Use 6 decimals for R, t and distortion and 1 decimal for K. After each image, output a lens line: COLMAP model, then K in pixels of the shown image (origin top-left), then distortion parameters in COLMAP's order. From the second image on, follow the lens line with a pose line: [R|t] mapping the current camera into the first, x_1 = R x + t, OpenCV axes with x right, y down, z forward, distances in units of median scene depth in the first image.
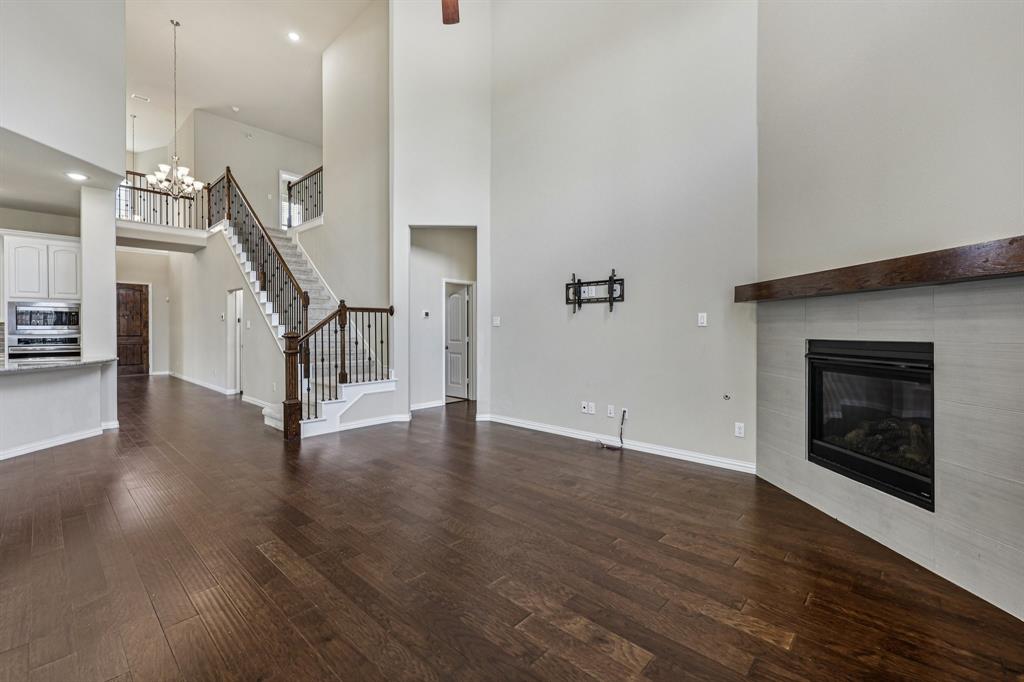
lens RADIAL K [[437.8, 0, 514.9], [0, 437.8, 330.6], [0, 0, 1]] dist [-0.002544, 0.001476]
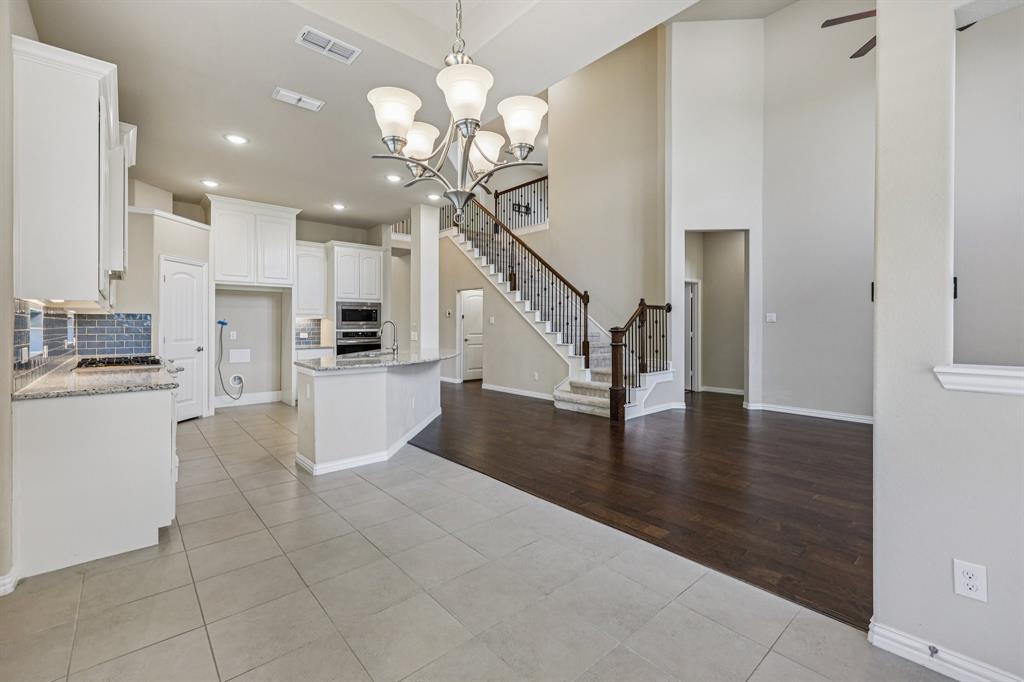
lens RADIAL K [[437.8, 0, 514.4], [0, 437.8, 325.7], [0, 0, 1]] dist [-0.002544, 0.001476]
pose [[0.994124, 0.000708, -0.108248, -0.637749], [-0.000863, 0.999999, -0.001387, 0.001407], [0.108247, 0.001472, 0.994123, -0.162585]]
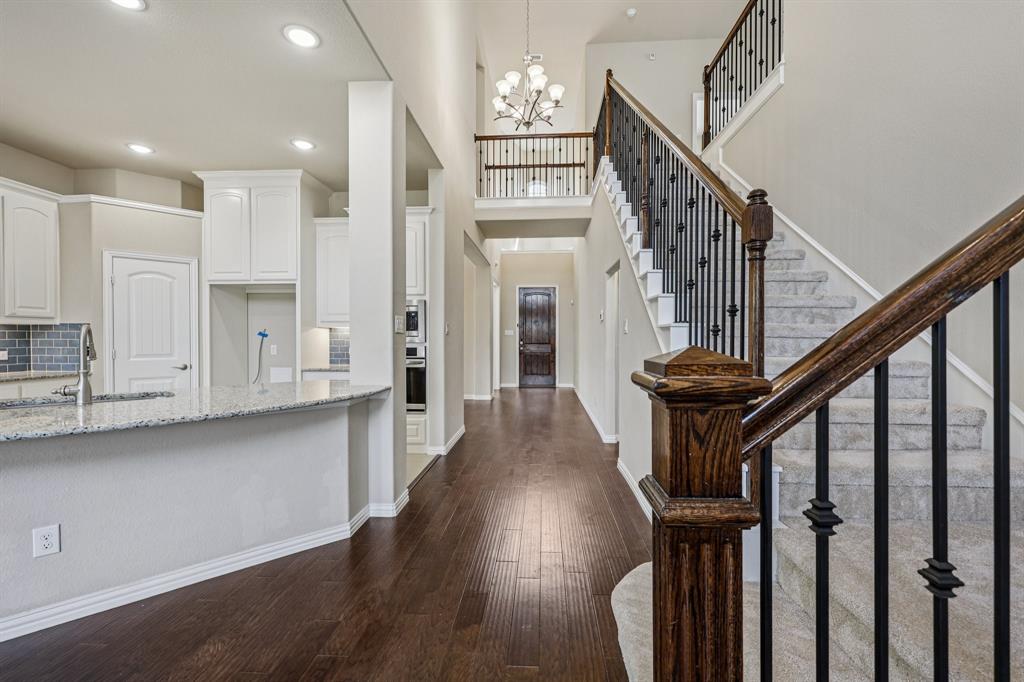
lens RADIAL K [[437.8, 0, 514.2], [0, 437.8, 343.3], [0, 0, 1]] dist [-0.002544, 0.001476]
pose [[0.625489, 0.011095, -0.780154, -0.430104], [-0.001469, 0.999914, 0.013043, -0.000726], [0.780232, -0.007012, 0.625451, 0.851860]]
